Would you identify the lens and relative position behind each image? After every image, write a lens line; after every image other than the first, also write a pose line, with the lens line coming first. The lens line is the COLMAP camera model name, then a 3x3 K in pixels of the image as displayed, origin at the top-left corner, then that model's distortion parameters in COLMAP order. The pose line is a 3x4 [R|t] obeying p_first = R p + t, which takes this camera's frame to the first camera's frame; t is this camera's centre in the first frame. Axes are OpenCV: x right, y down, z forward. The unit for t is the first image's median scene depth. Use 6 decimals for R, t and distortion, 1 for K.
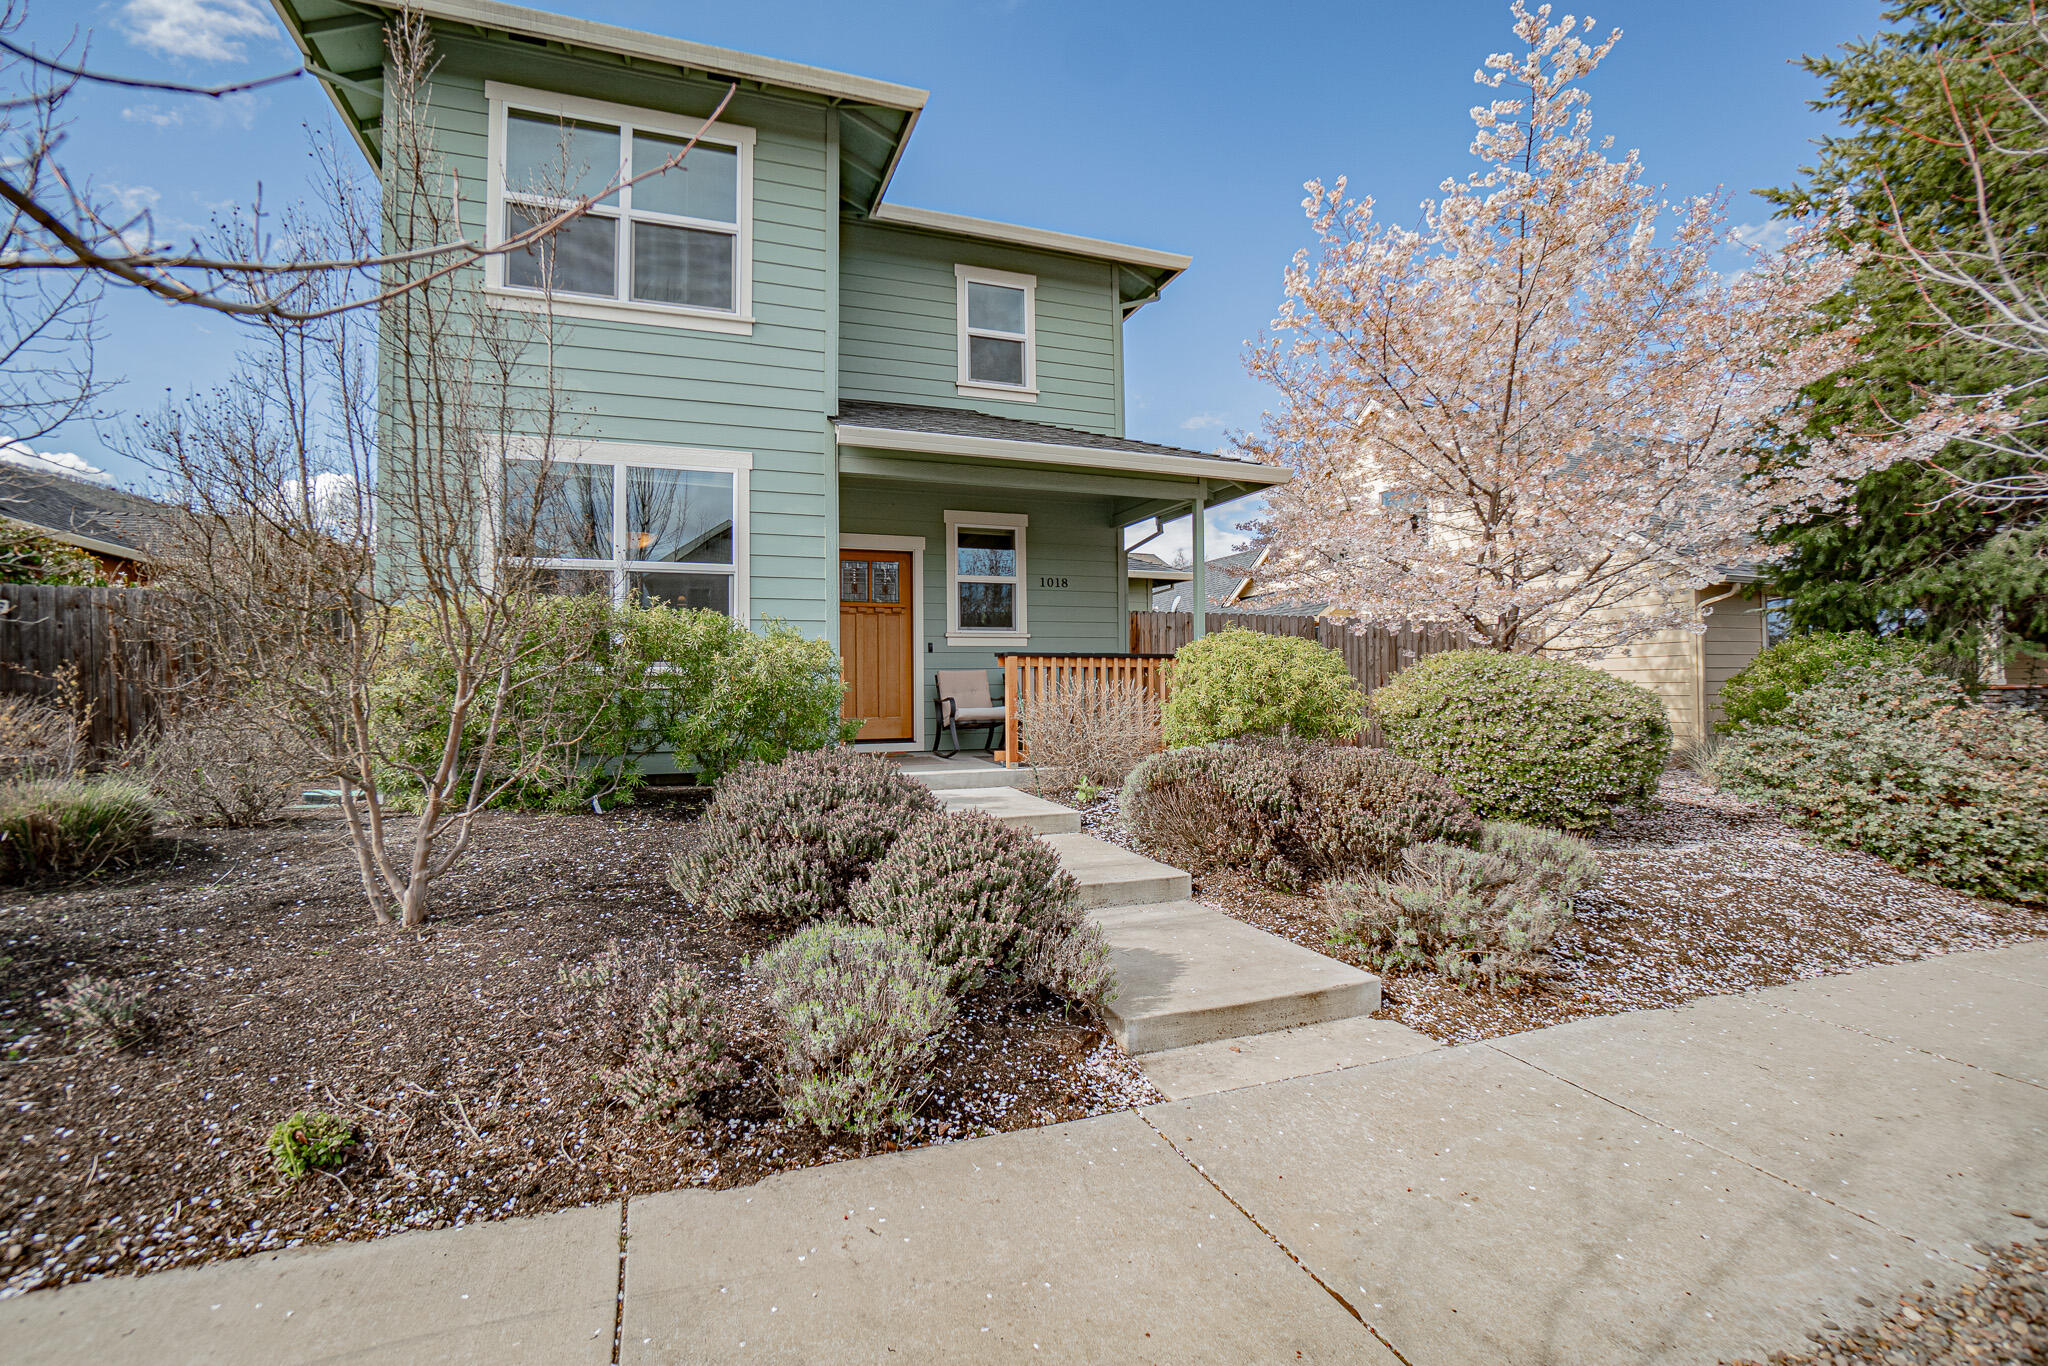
lens RADIAL K [[894.3, 0, 1024.0], [0, 894.3, 683.0], [0, 0, 1]] dist [-0.042548, 0.000368]
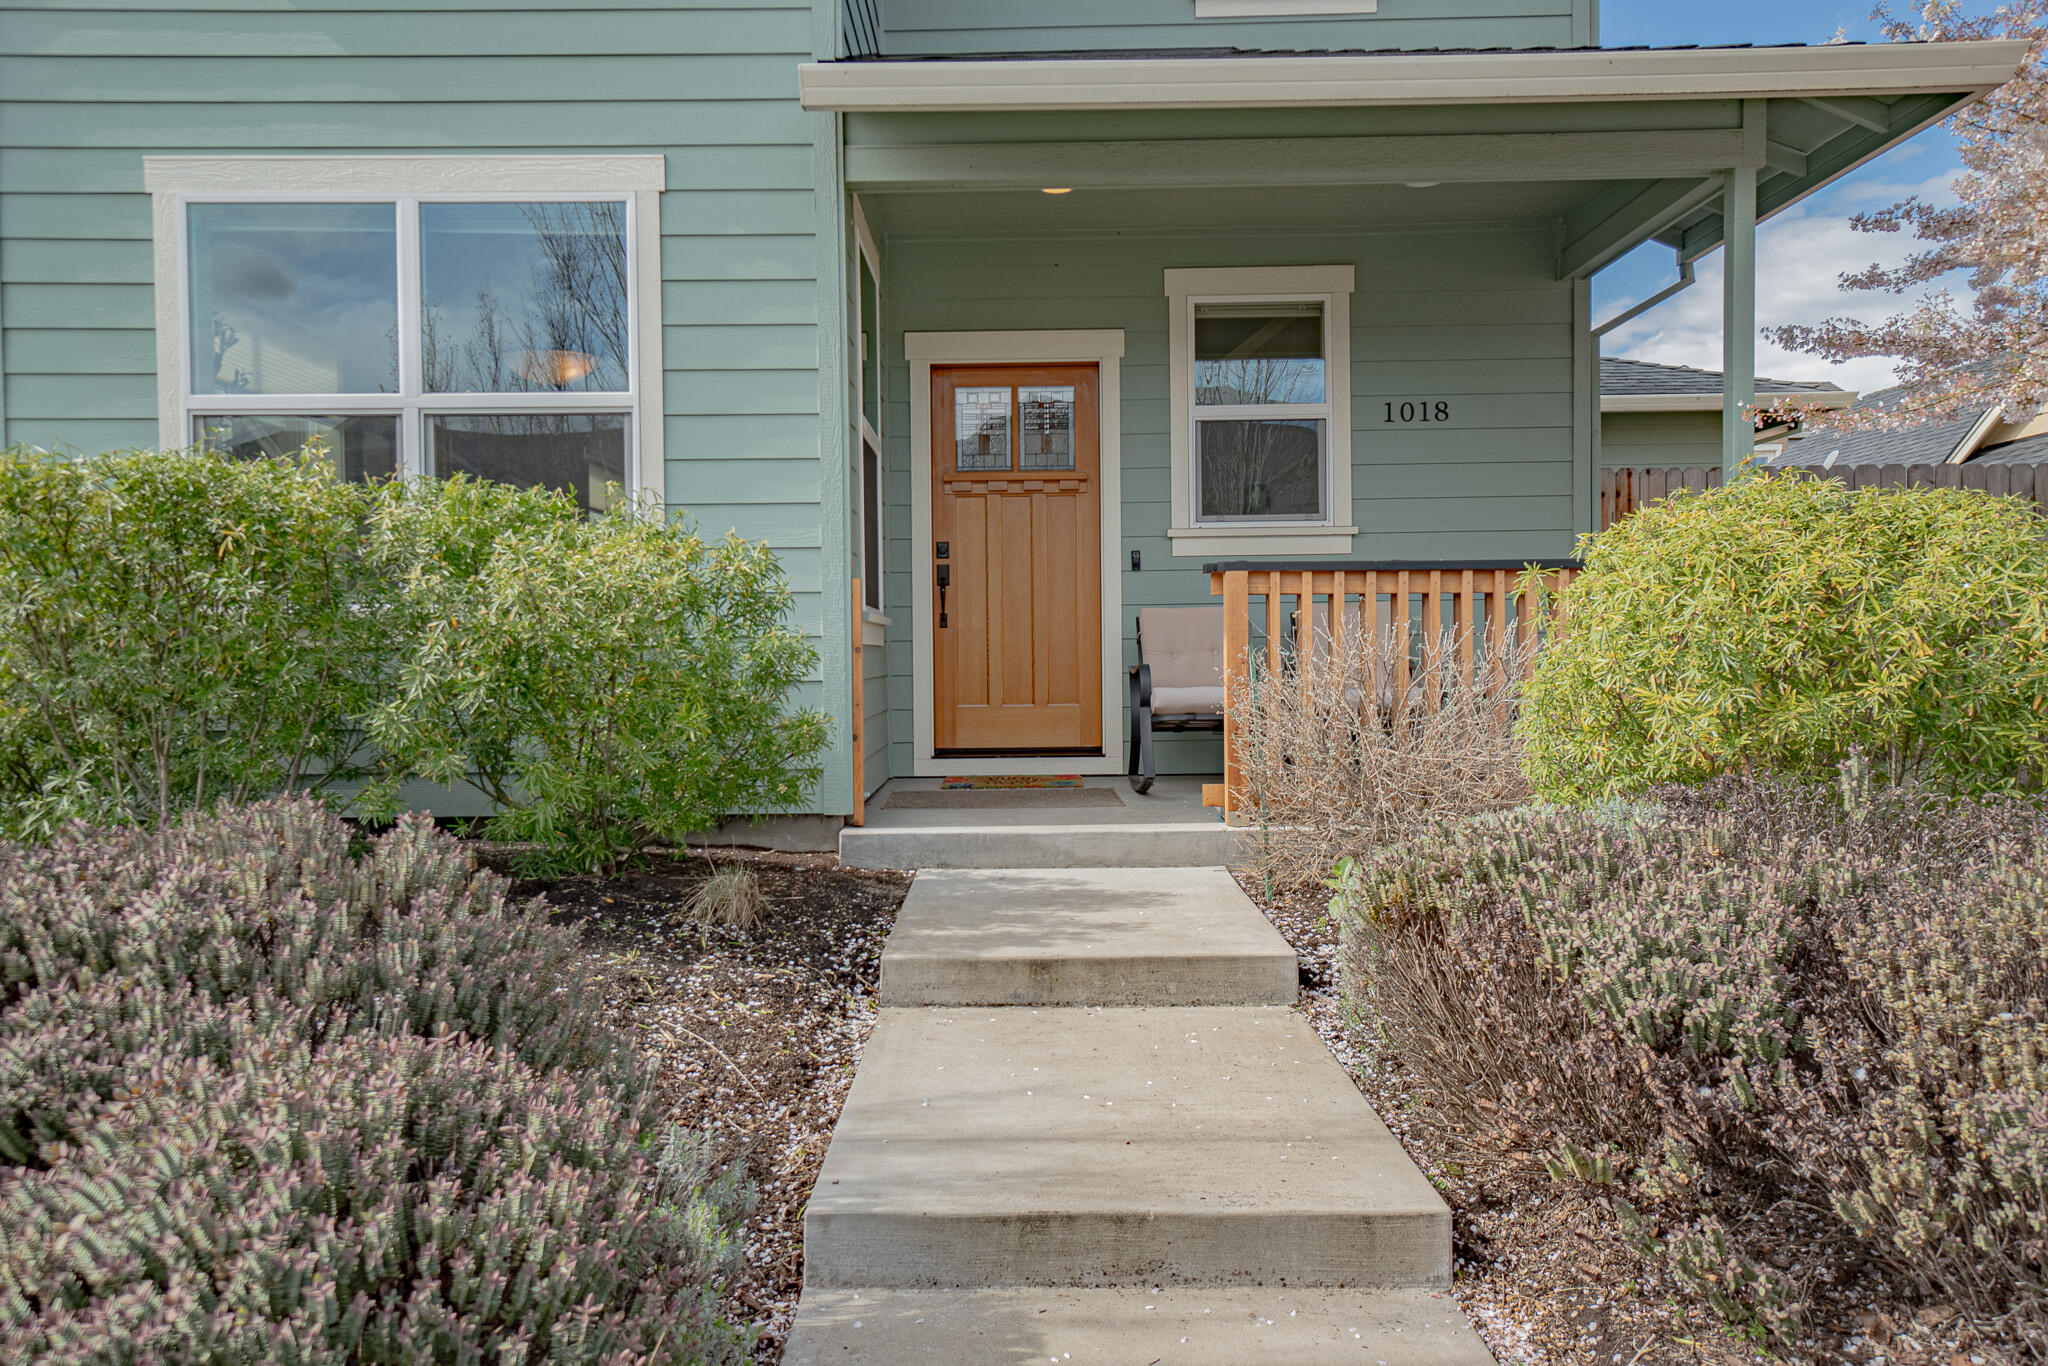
lens RADIAL K [[1473.2, 0, 1008.2], [0, 1473.2, 703.1], [0, 0, 1]] dist [0.001335, 0.041219]
pose [[0.932432, 0.011053, -0.361177, 0.131792], [0.004916, 0.999051, 0.043267, 0.003082], [0.361313, -0.042119, 0.931493, 0.254566]]
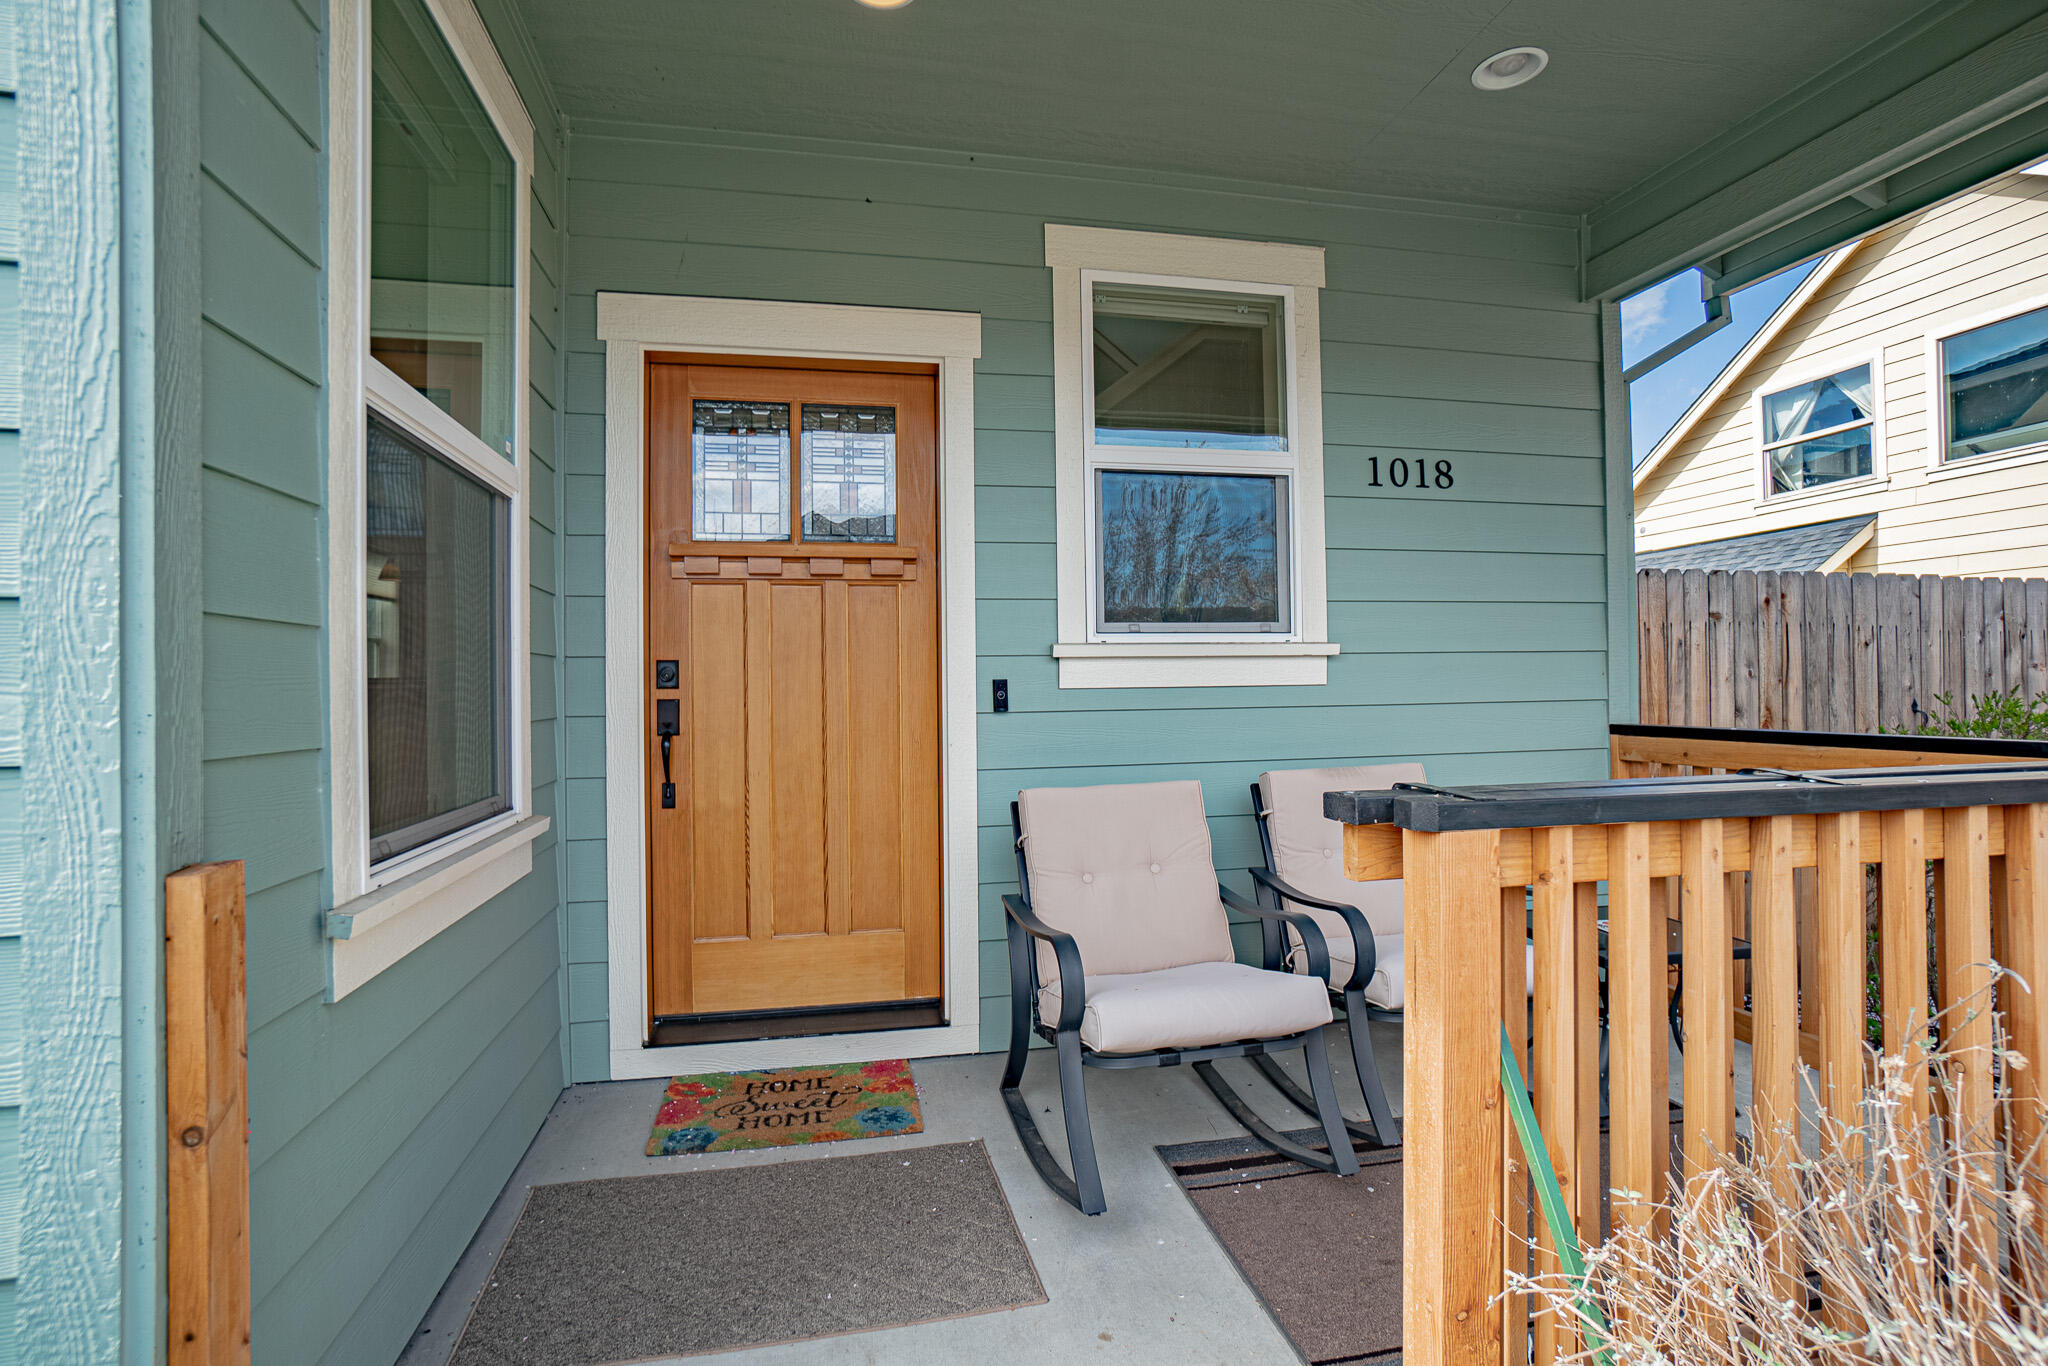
lens RADIAL K [[1004.6, 0, 1013.1], [0, 1004.6, 684.3], [0, 0, 1]] dist [-0.050098, 0.021464]
pose [[0.986792, -0.001882, -0.161984, -0.053446], [0.002261, 0.999995, 0.002156, -0.048356], [0.161979, -0.002494, 0.986791, 0.752442]]
